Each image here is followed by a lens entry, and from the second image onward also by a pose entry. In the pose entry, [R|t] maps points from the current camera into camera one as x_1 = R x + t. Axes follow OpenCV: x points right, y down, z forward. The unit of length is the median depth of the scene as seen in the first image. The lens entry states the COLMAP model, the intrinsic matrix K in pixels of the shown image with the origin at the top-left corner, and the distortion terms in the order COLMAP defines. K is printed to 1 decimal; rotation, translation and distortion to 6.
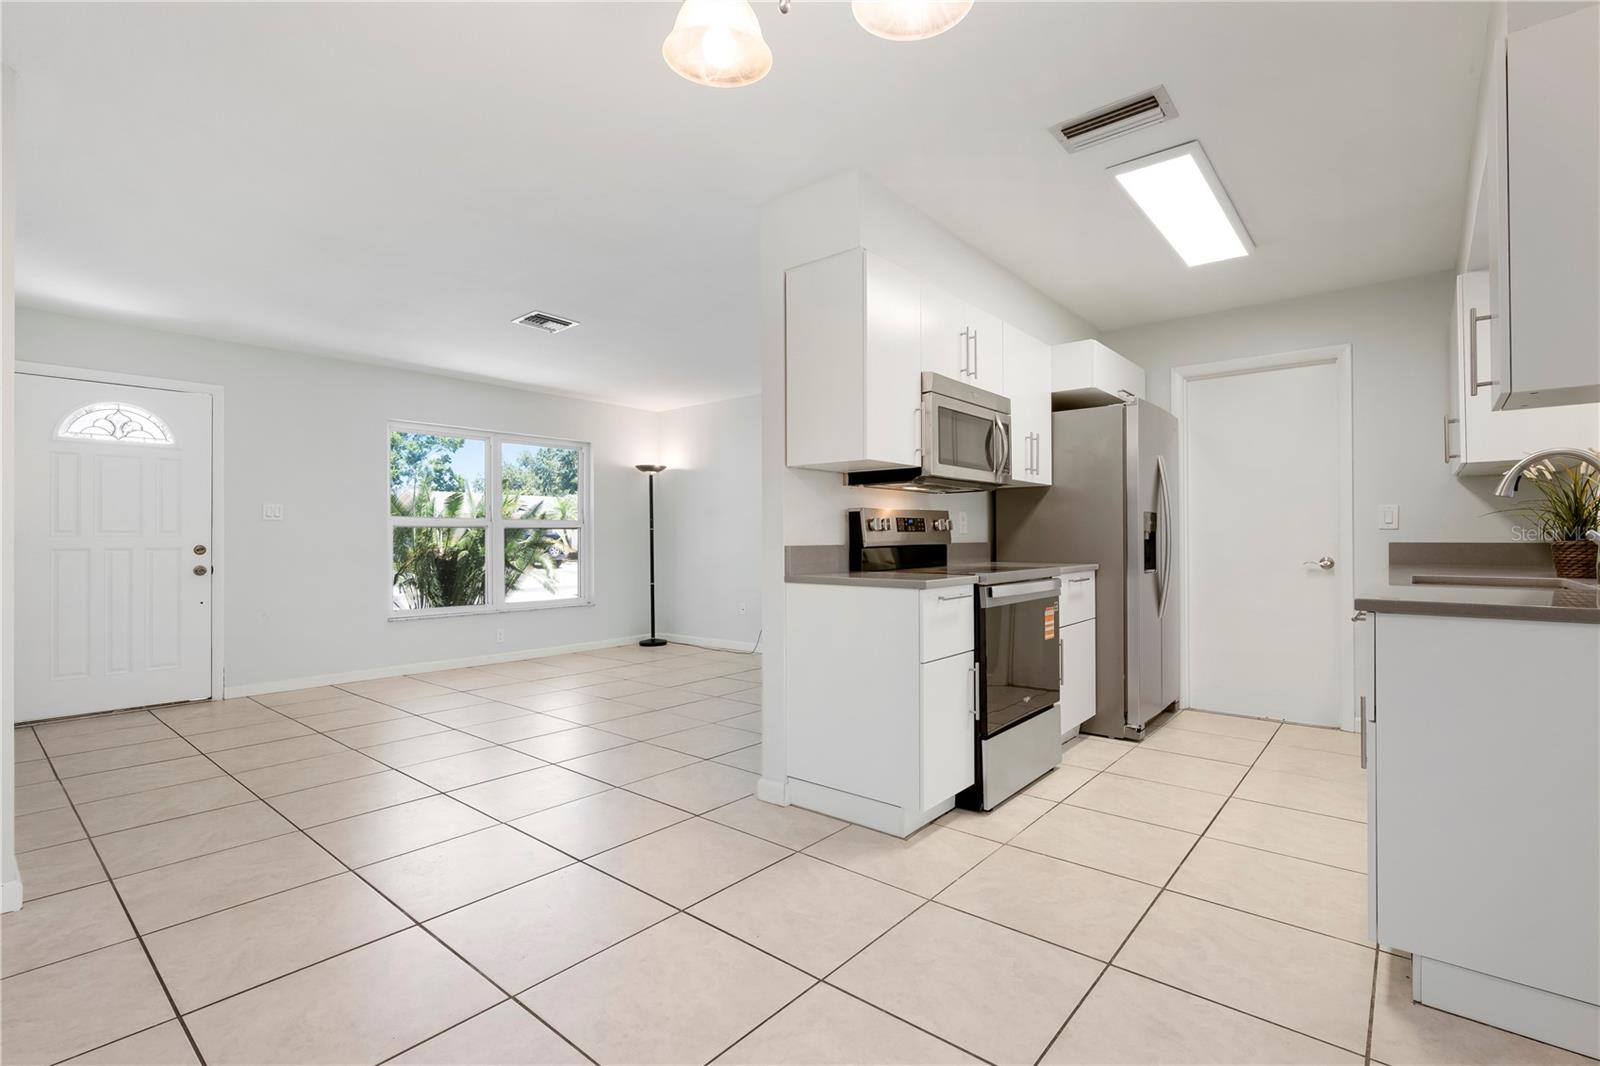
lens RADIAL K [[743.8, 0, 805.8], [0, 743.8, 532.1], [0, 0, 1]] dist [0.029165, -0.000813]
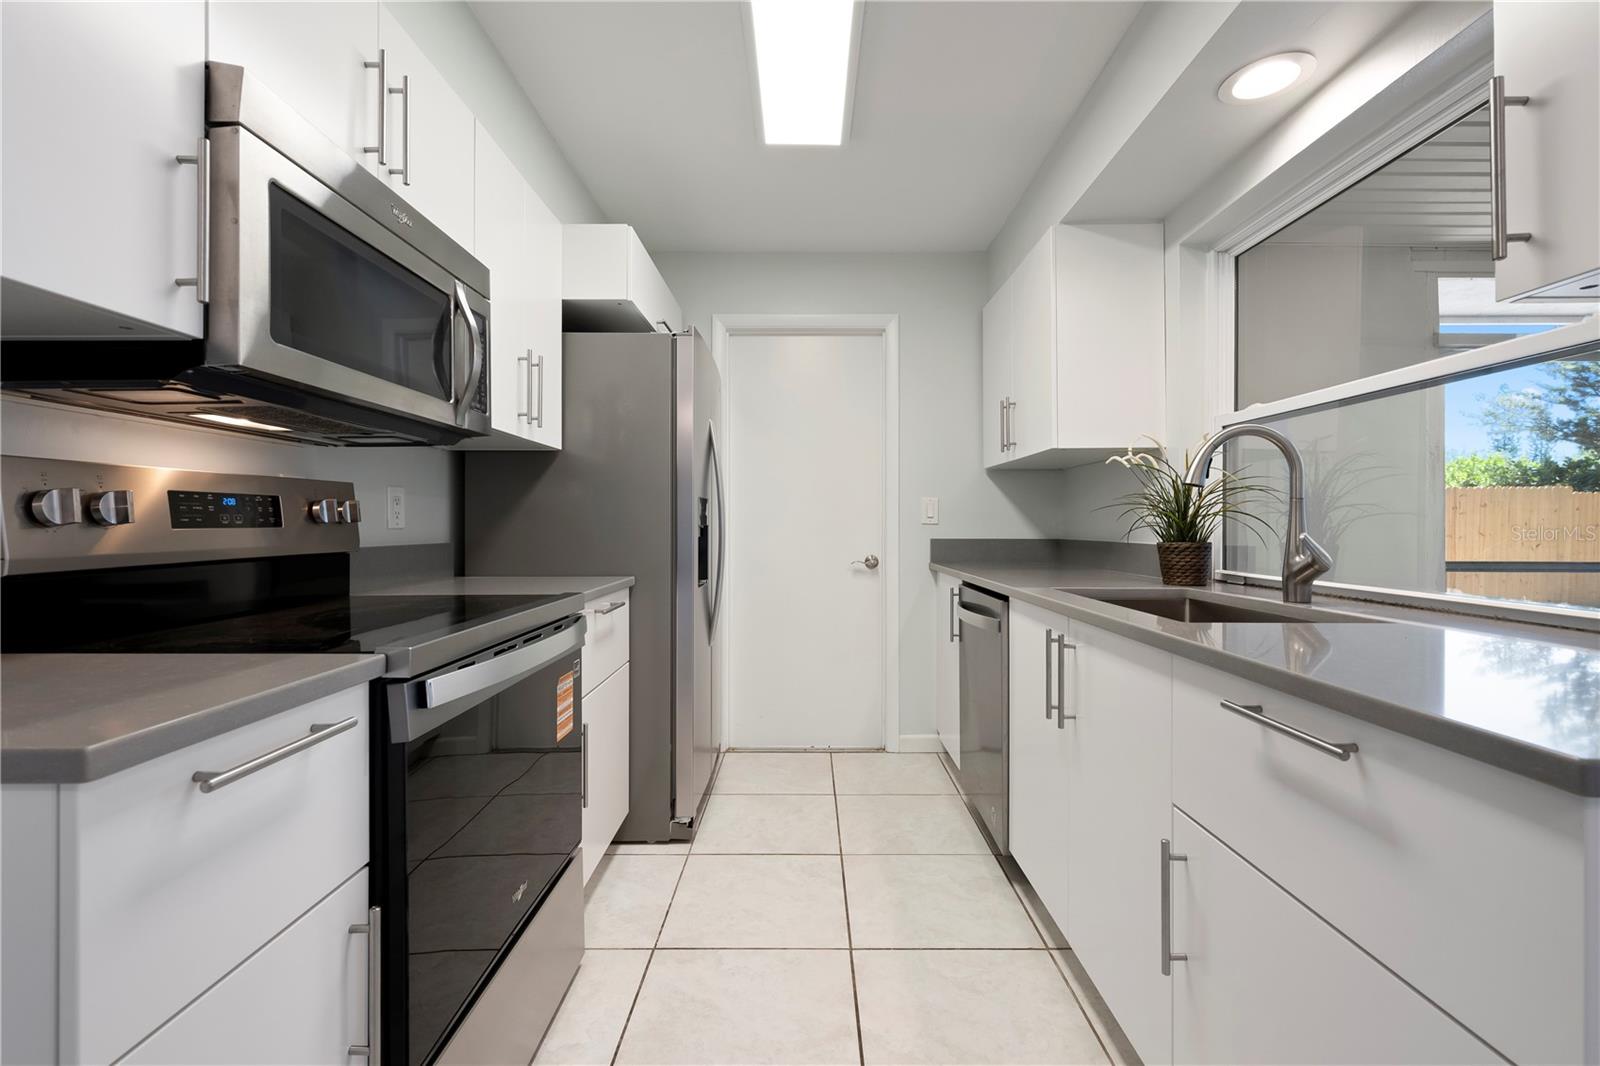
lens RADIAL K [[667.5, 0, 807.0], [0, 667.5, 523.3], [0, 0, 1]] dist [-0.010254, 0.000600]
pose [[0.763824, 0.004862, 0.645406, 0.124189], [-0.007163, 0.999974, 0.000944, -0.004169], [-0.645385, -0.005344, 0.763839, 0.430188]]
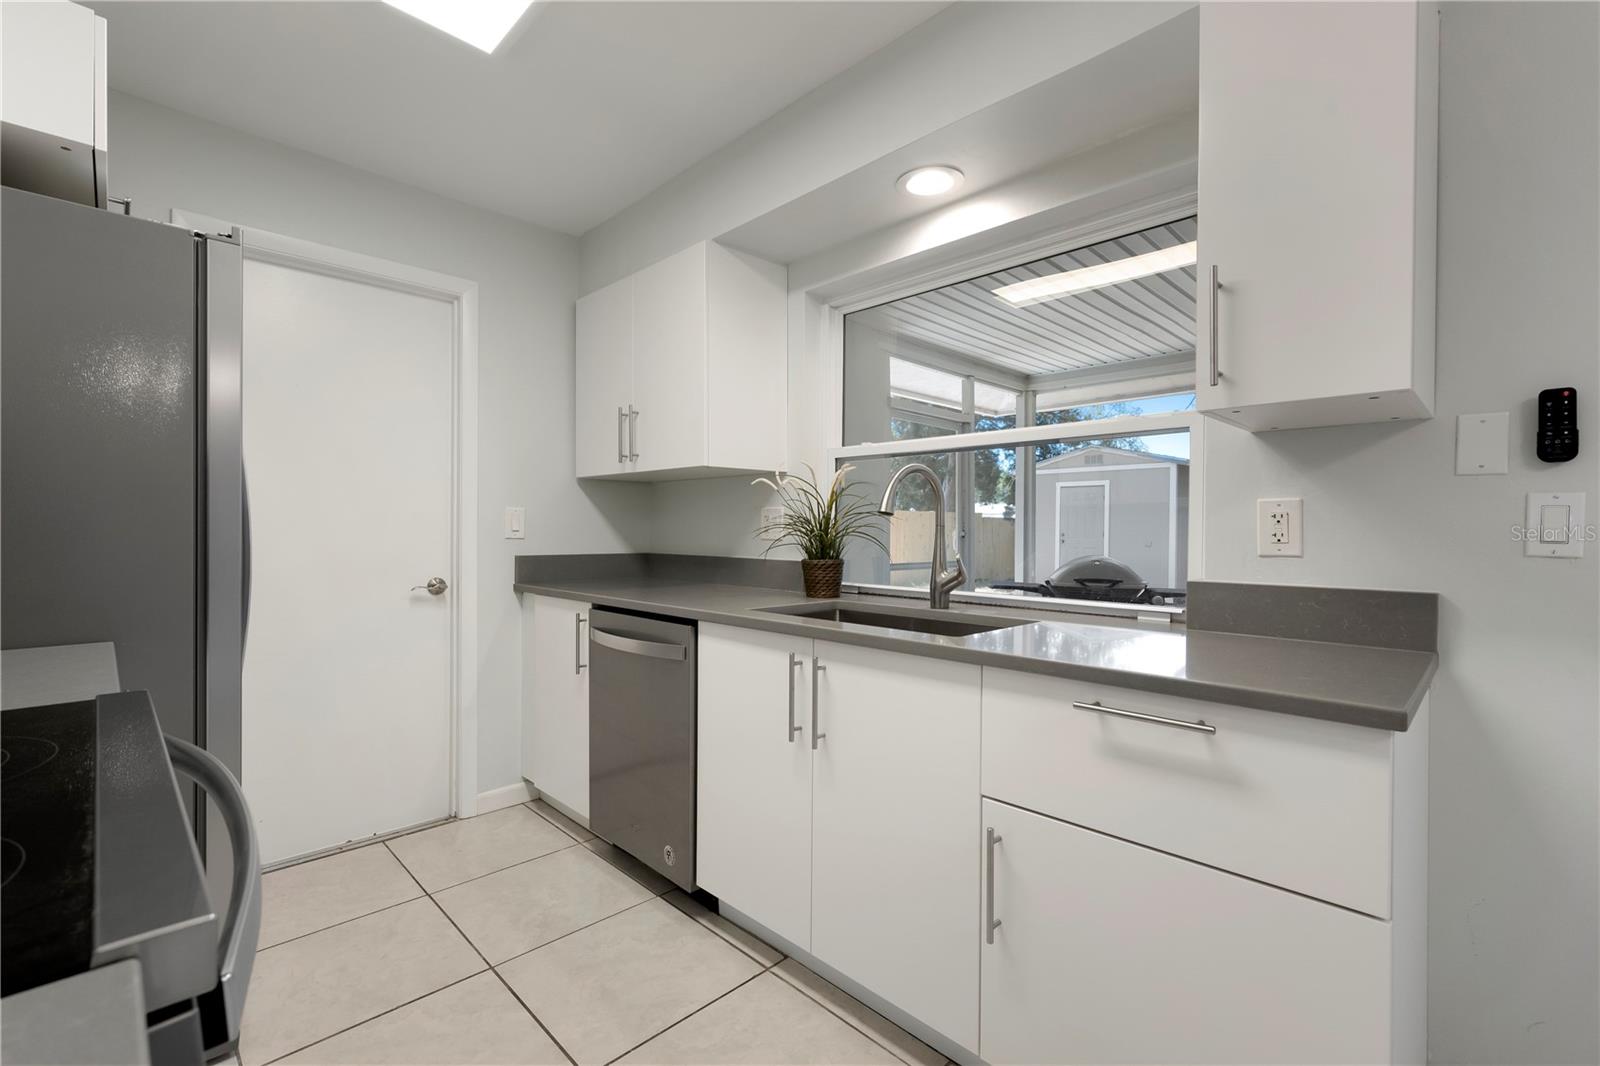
lens RADIAL K [[685.2, 0, 784.0], [0, 685.2, 535.3], [0, 0, 1]] dist [0.000515, 0.000617]
pose [[0.095012, -0.005140, 0.995463, 0.084716], [-0.013068, 0.999894, 0.006410, -0.013879], [-0.995390, -0.013618, 0.094935, 0.586617]]
